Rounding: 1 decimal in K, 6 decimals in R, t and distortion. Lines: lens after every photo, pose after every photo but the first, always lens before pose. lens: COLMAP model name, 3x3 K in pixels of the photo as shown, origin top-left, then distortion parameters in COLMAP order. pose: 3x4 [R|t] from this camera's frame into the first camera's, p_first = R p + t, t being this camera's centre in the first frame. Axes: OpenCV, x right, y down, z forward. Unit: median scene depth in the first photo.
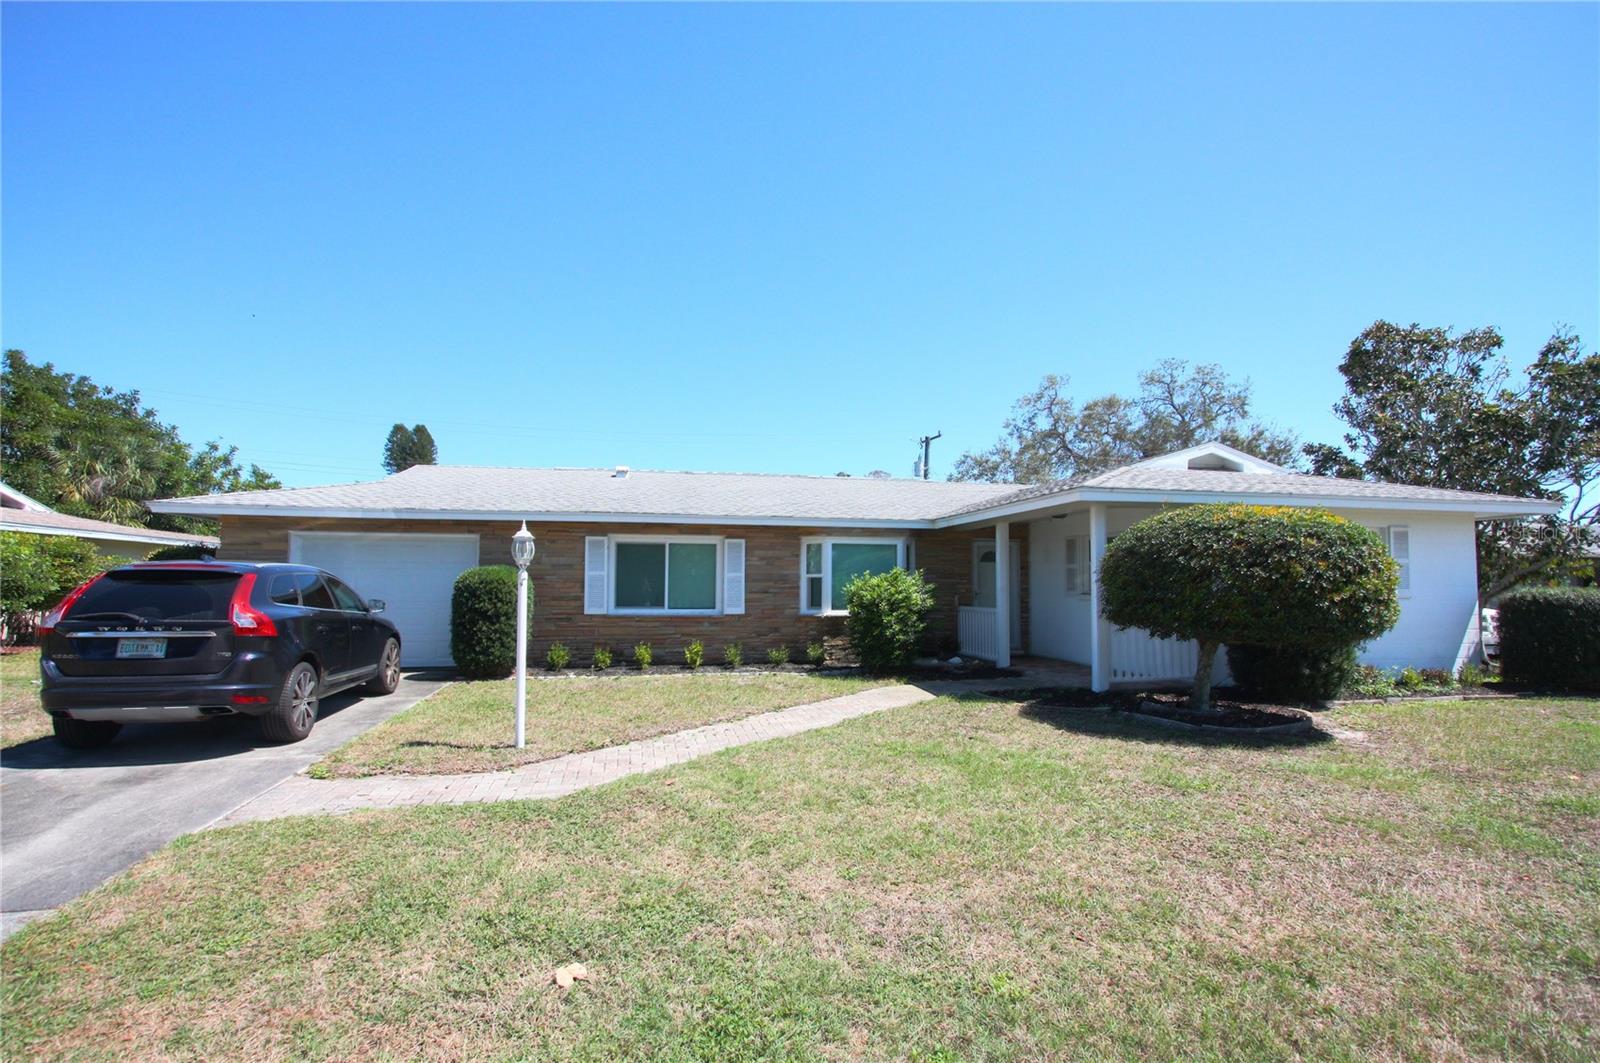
lens RADIAL K [[743.6, 0, 797.7], [0, 743.6, 539.7], [0, 0, 1]] dist [-0.015681, -0.000805]
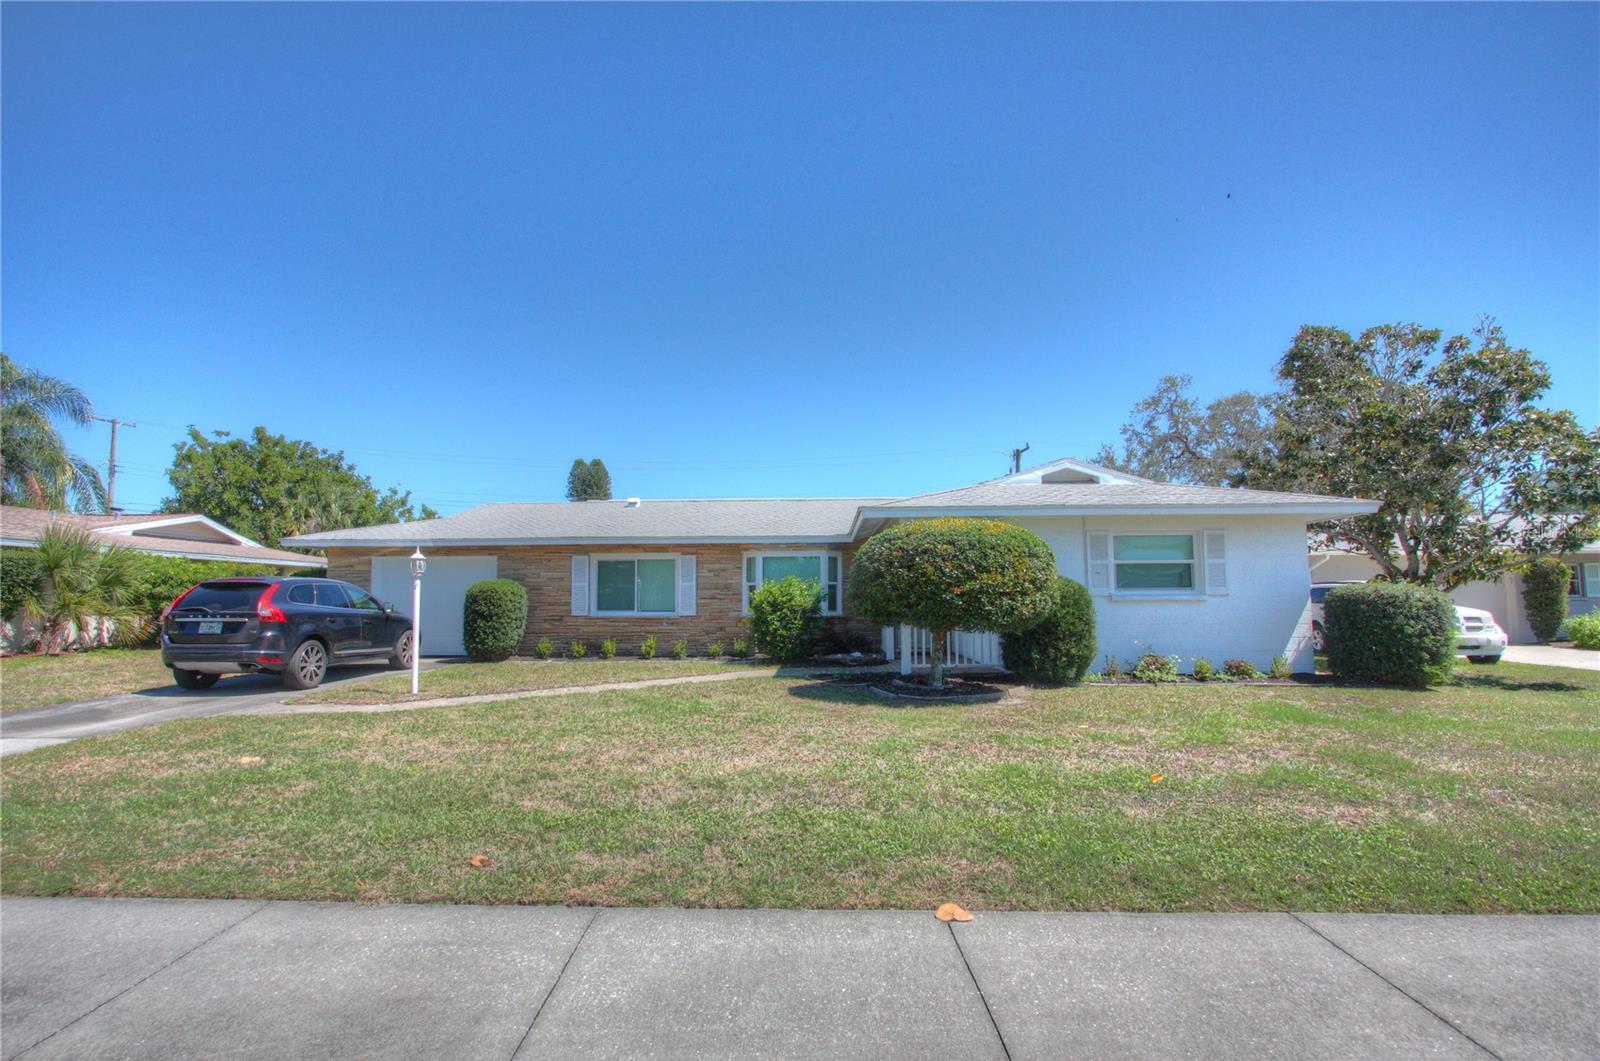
lens RADIAL K [[743.6, 0, 803.4], [0, 743.6, 528.4], [0, 0, 1]] dist [-0.015681, -0.000805]
pose [[0.972887, -0.031511, -0.229126, 0.393460], [0.023170, 0.998970, -0.039001, 0.007552], [0.230119, 0.032635, 0.972615, -0.163403]]
